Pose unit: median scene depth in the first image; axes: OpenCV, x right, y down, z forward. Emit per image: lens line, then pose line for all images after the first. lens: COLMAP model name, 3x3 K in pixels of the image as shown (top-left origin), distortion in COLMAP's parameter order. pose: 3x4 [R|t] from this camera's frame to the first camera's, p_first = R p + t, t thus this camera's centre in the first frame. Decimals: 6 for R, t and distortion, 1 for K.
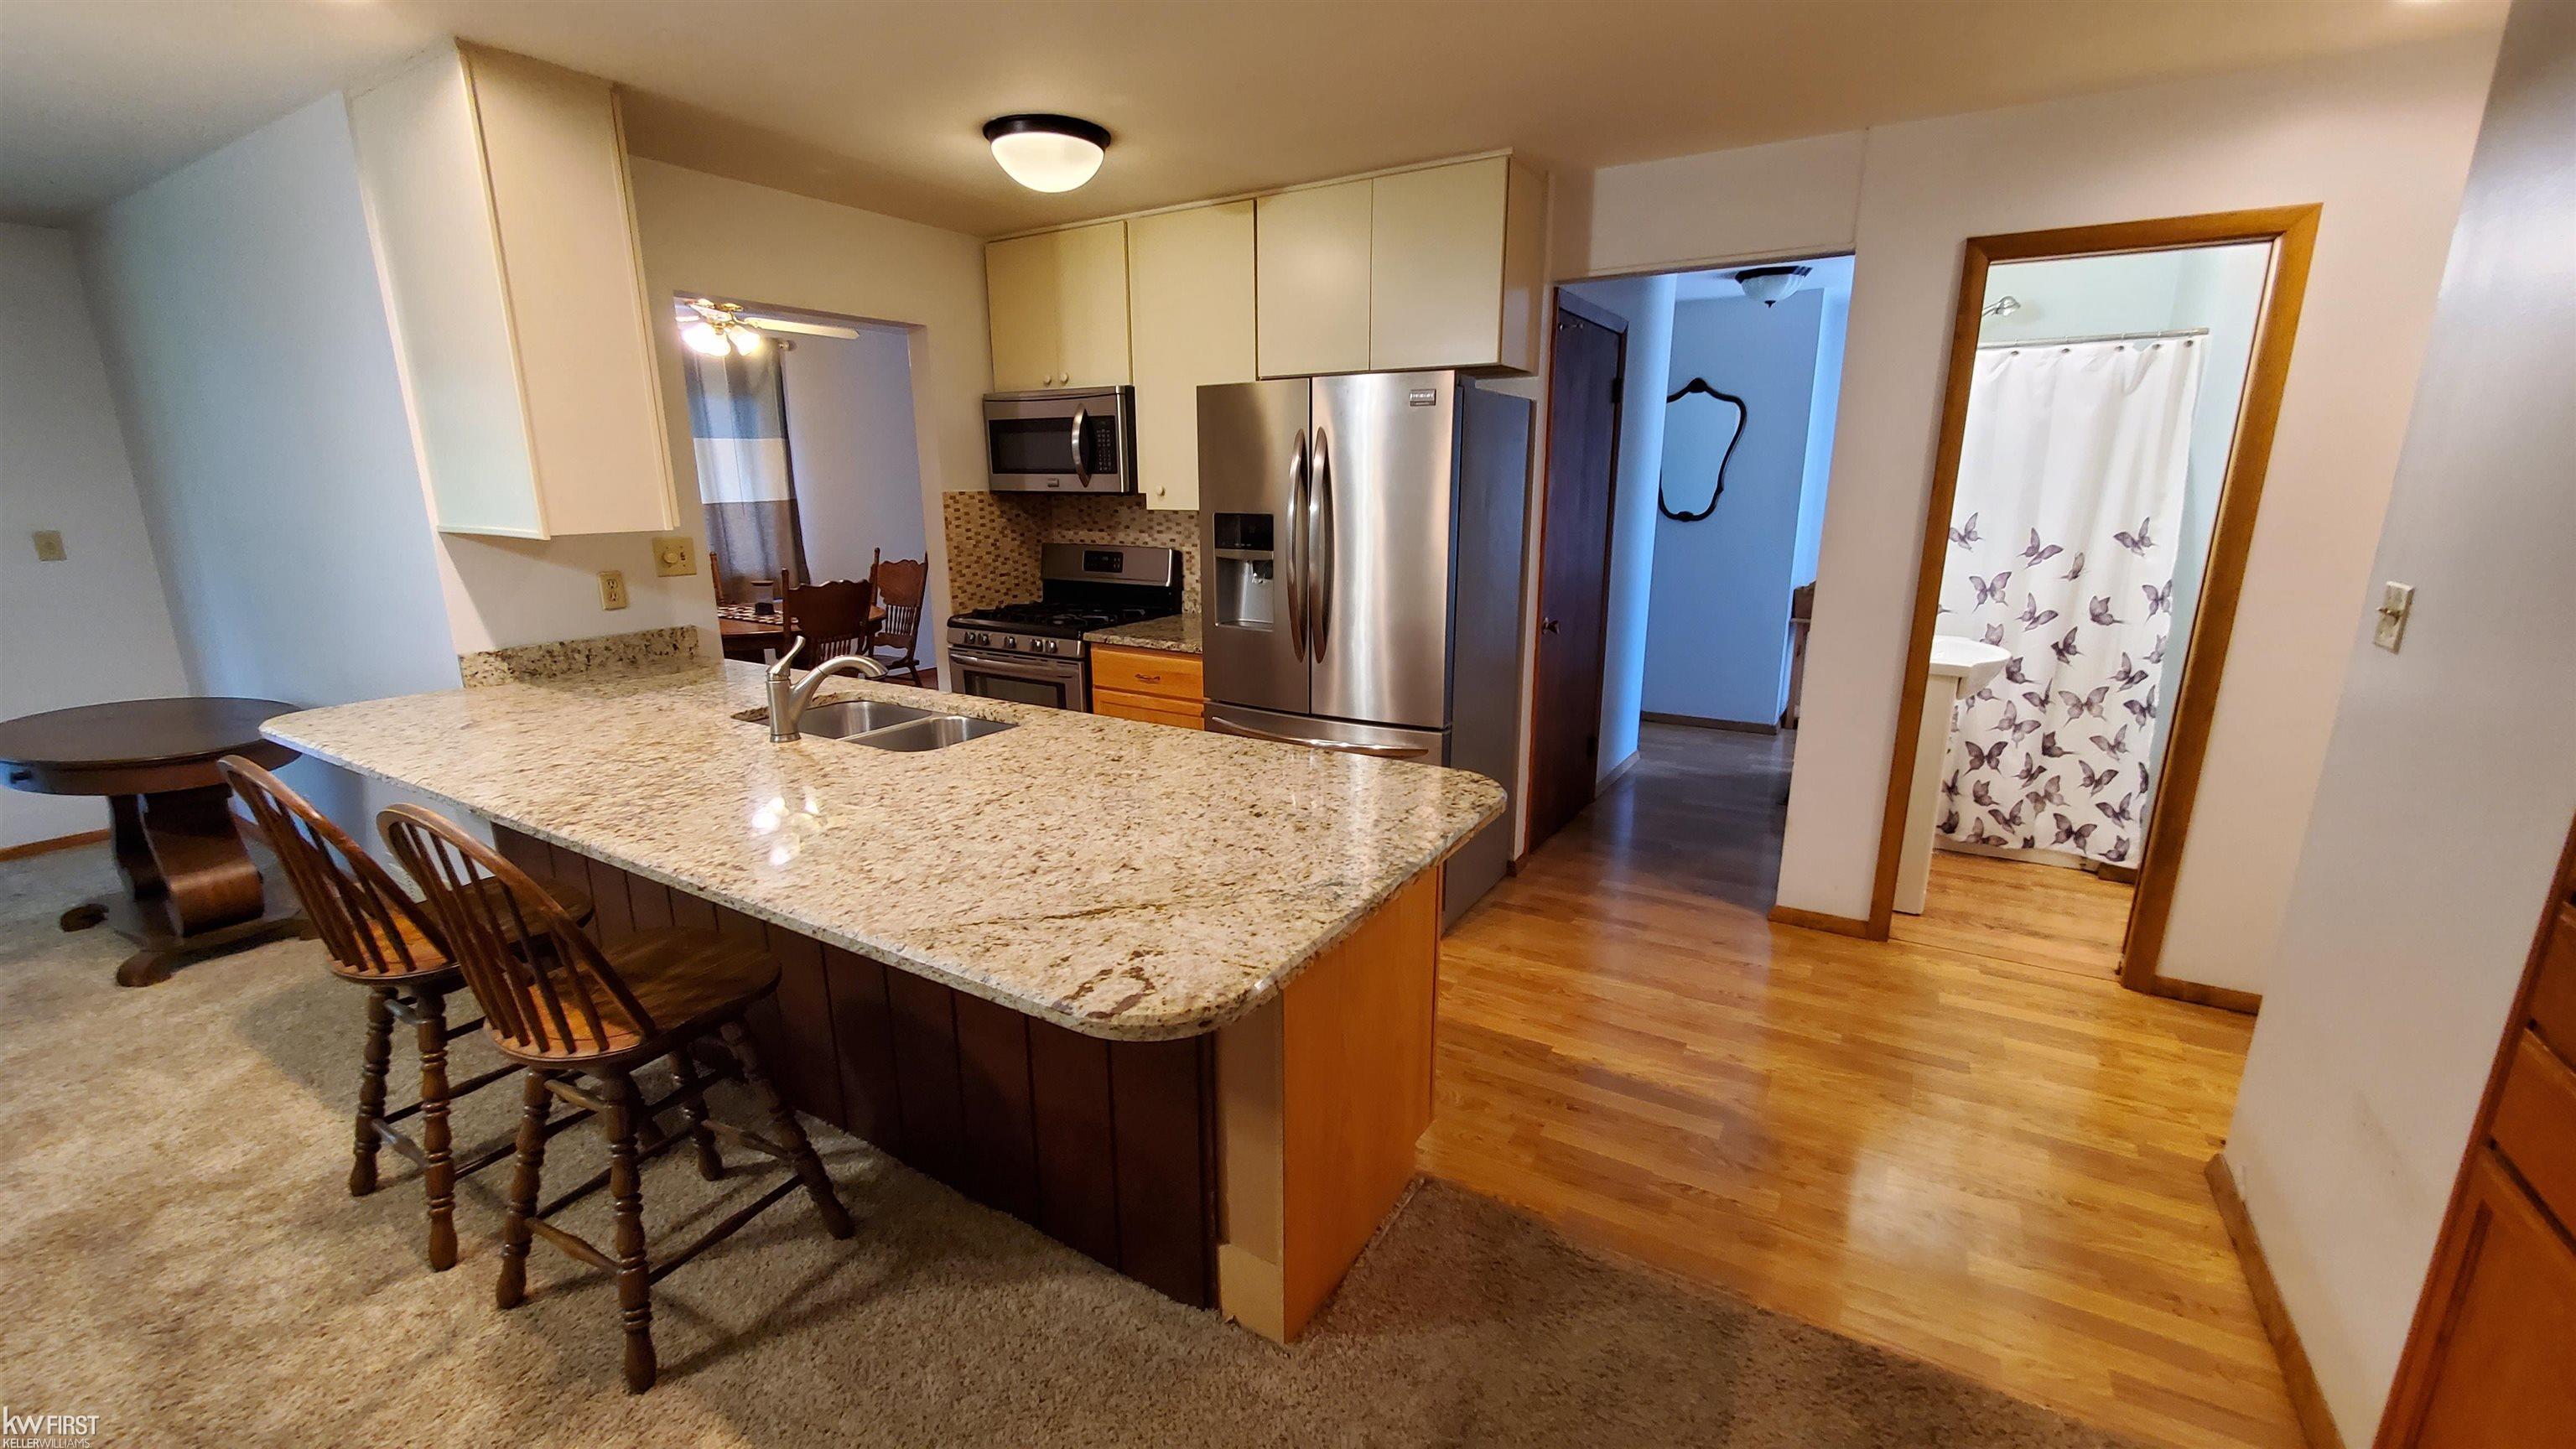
lens RADIAL K [[1019.4, 0, 1297.3], [0, 1019.4, 733.0], [0, 0, 1]] dist [0.001409, -0.000002]
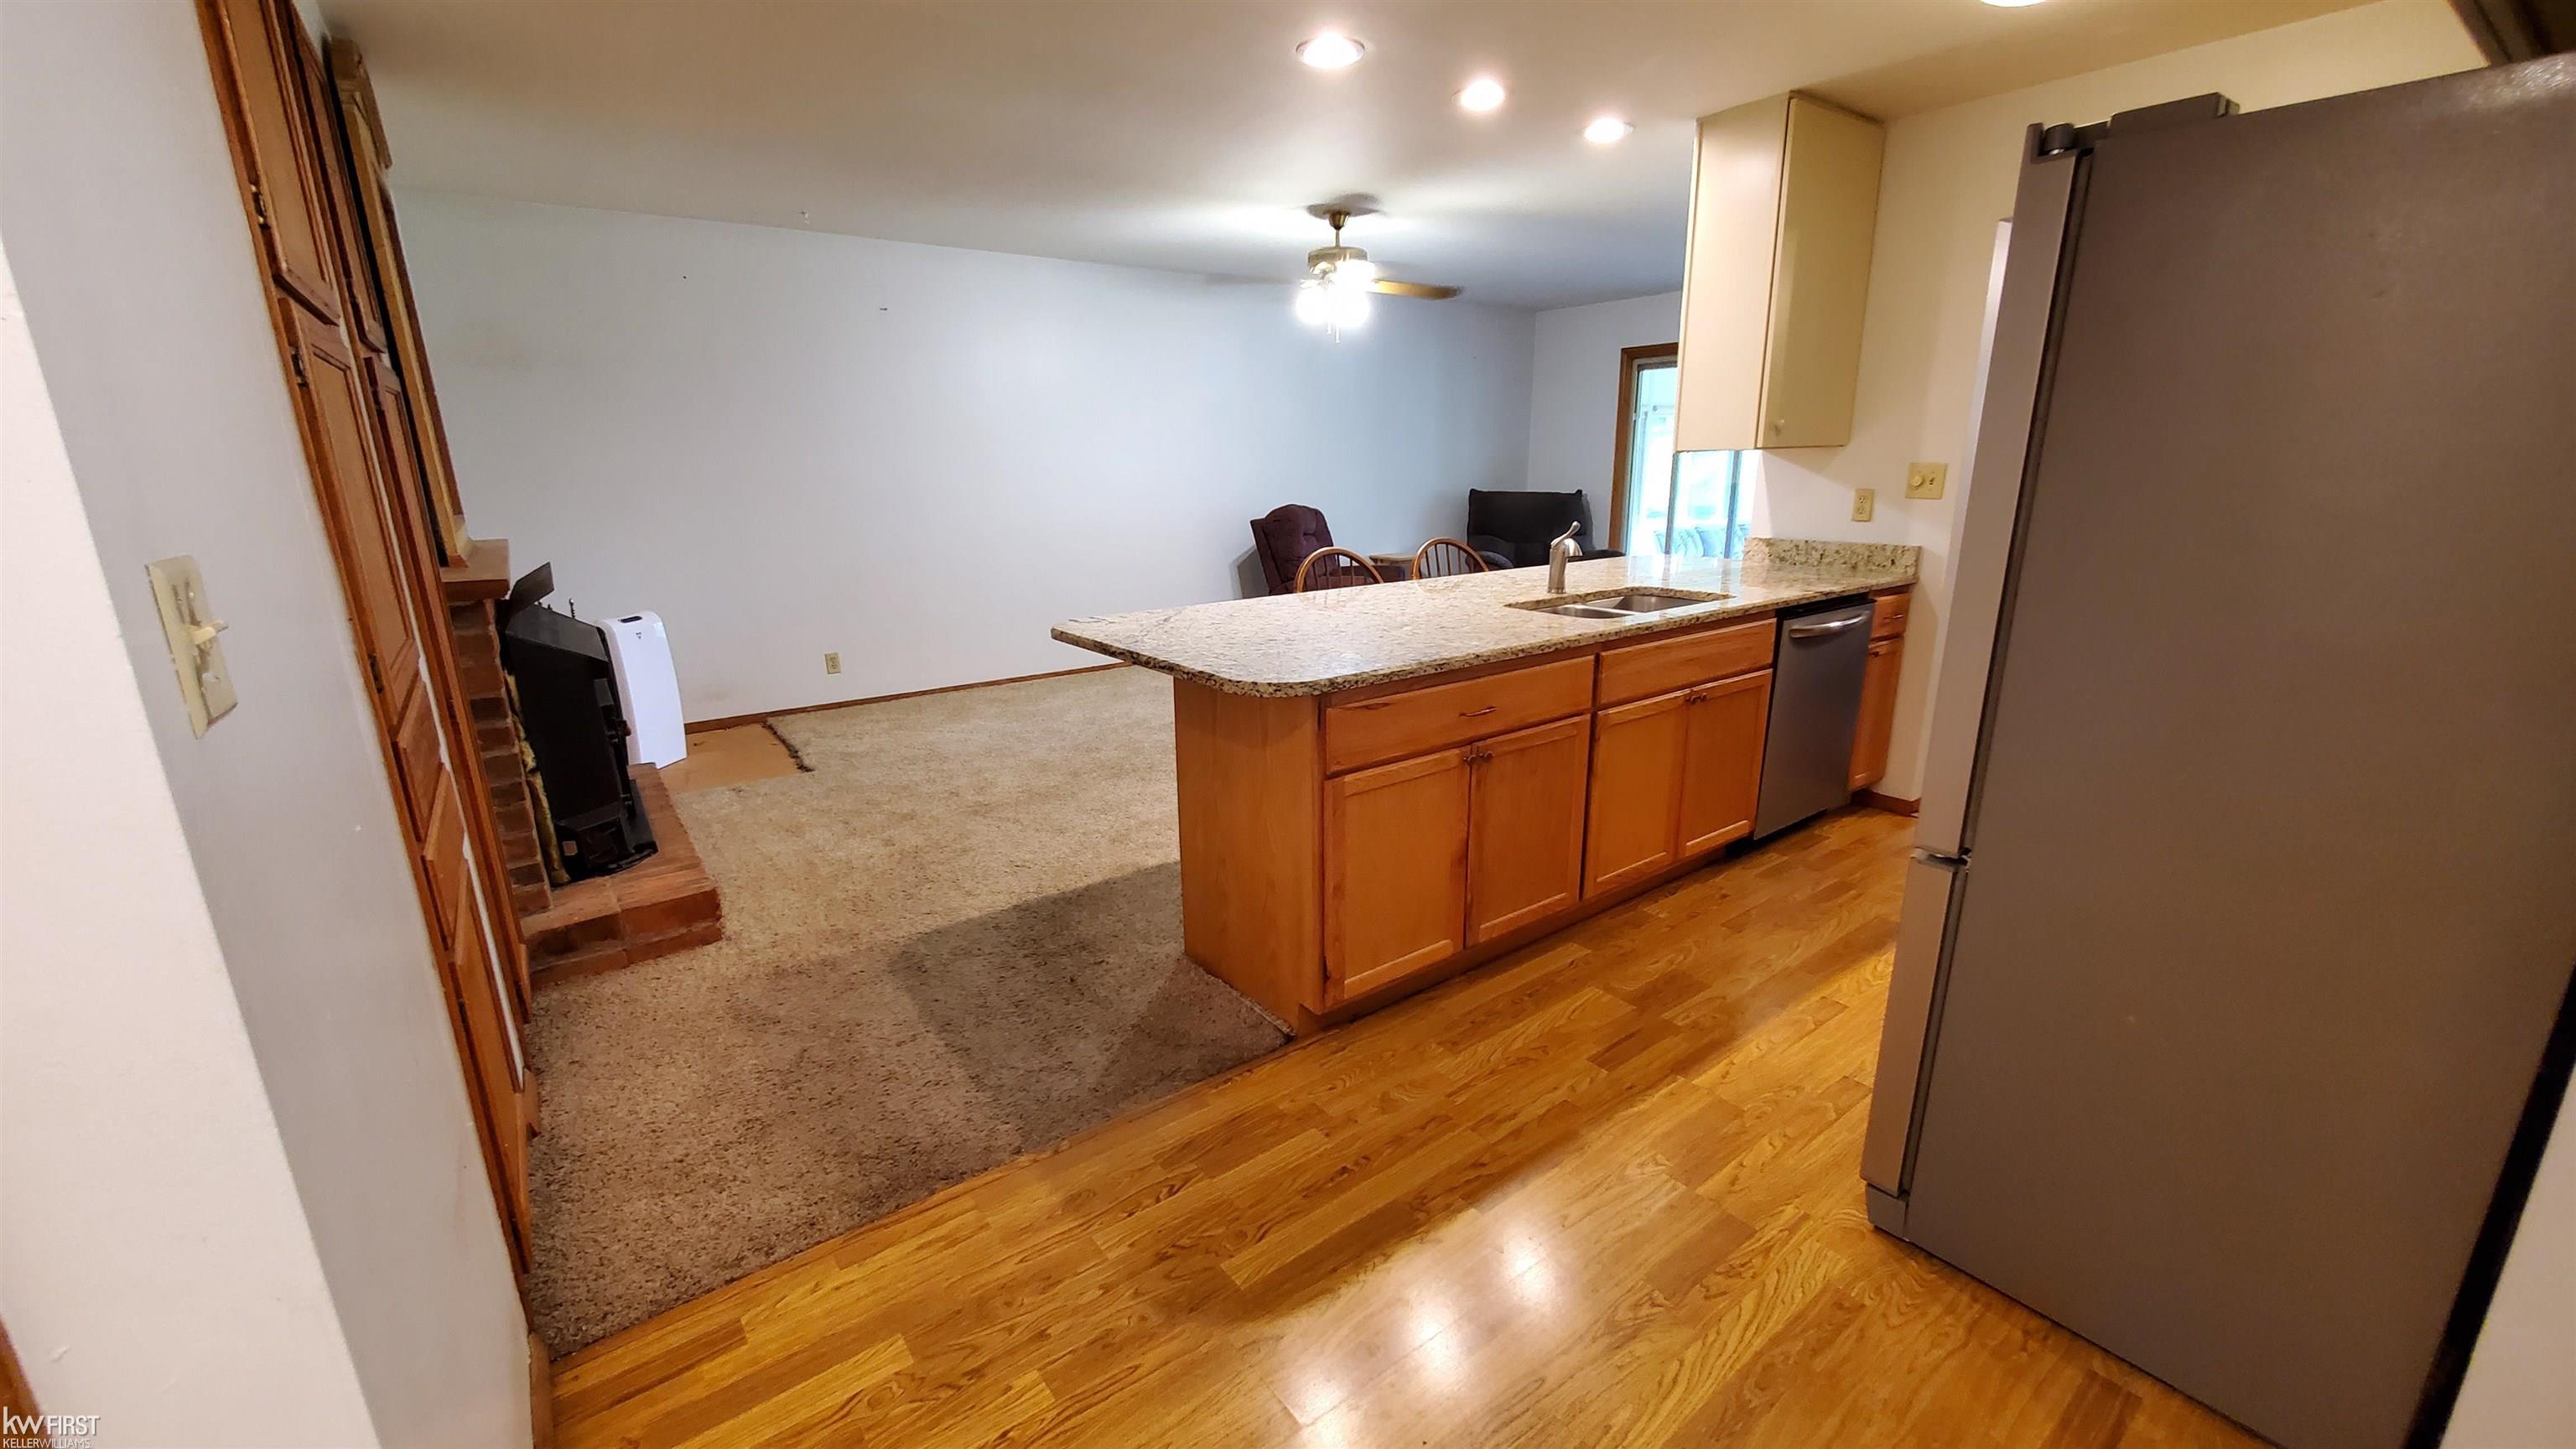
lens RADIAL K [[1019.4, 0, 1297.3], [0, 1019.4, 733.0], [0, 0, 1]] dist [0.001409, -0.000002]
pose [[-0.370549, 0.254423, -0.893287, 0.718529], [-0.210733, 0.913642, 0.347636, -0.176083], [0.904591, 0.317061, -0.284934, 0.848922]]
